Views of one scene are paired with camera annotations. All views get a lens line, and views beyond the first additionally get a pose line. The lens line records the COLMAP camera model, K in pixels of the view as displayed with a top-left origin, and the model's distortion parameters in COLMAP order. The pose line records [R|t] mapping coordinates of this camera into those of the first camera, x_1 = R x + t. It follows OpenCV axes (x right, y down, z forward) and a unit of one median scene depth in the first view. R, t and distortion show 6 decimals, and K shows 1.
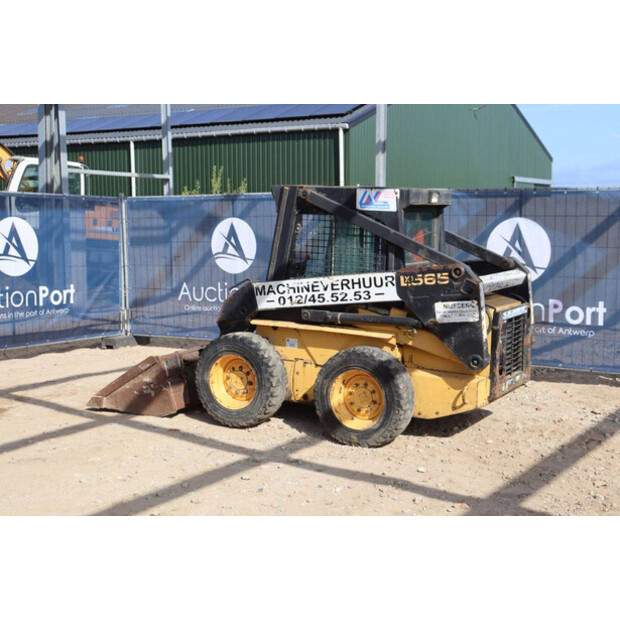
lens RADIAL K [[919.2, 0, 313.1], [0, 919.2, 313.1], [0, 0, 1]] dist [0.119008, 0.000000]
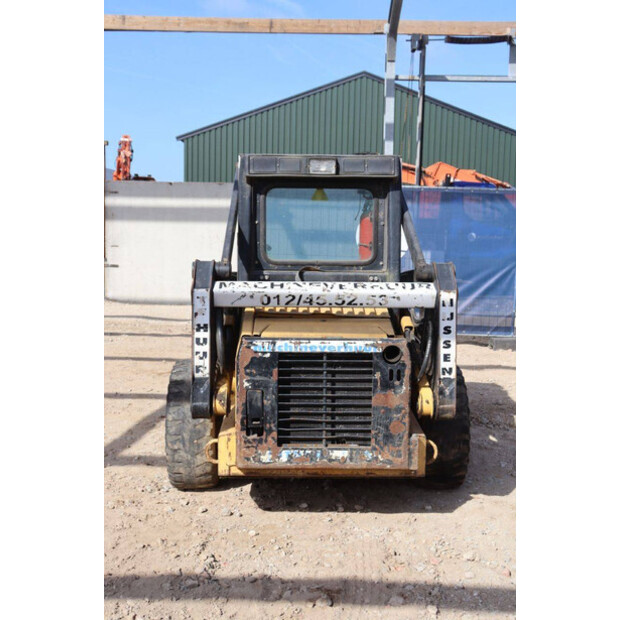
lens RADIAL K [[801.6, 0, 305.8], [0, 801.6, 310.4], [0, 0, 1]] dist [0.046898, 0.000000]
pose [[0.507847, 0.107186, -0.854753, 0.655725], [-0.104930, 0.992538, 0.062121, -0.055654], [0.855033, 0.058141, 0.515304, 0.698601]]
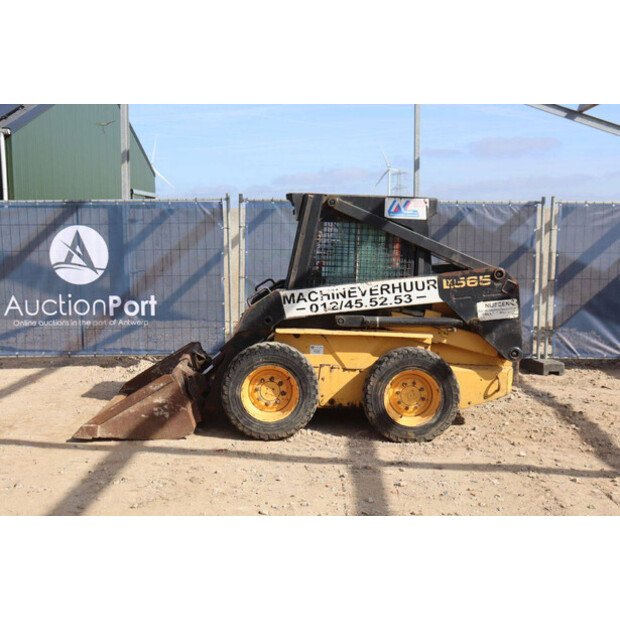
lens RADIAL K [[810.4, 0, 308.6], [0, 810.4, 313.4], [0, 0, 1]] dist [0.064940, 0.000000]
pose [[0.866064, -0.052364, 0.497183, -0.488078], [0.048569, 0.998608, 0.020571, -0.026493], [-0.497568, 0.006332, 0.867402, 0.241162]]
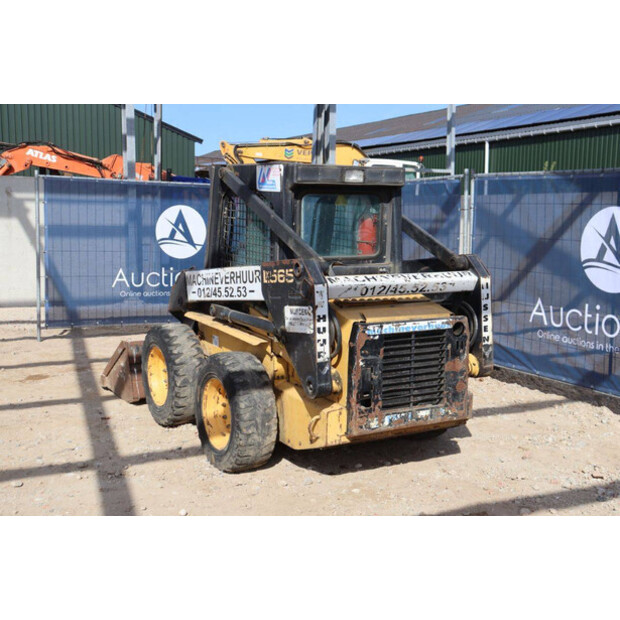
lens RADIAL K [[801.6, 0, 312.7], [0, 801.6, 310.6], [0, 0, 1]] dist [0.046898, 0.000000]
pose [[0.859288, 0.071303, -0.506499, 0.469116], [-0.063985, 0.997442, 0.031864, -0.028777], [0.507475, 0.005028, 0.861652, 0.387217]]
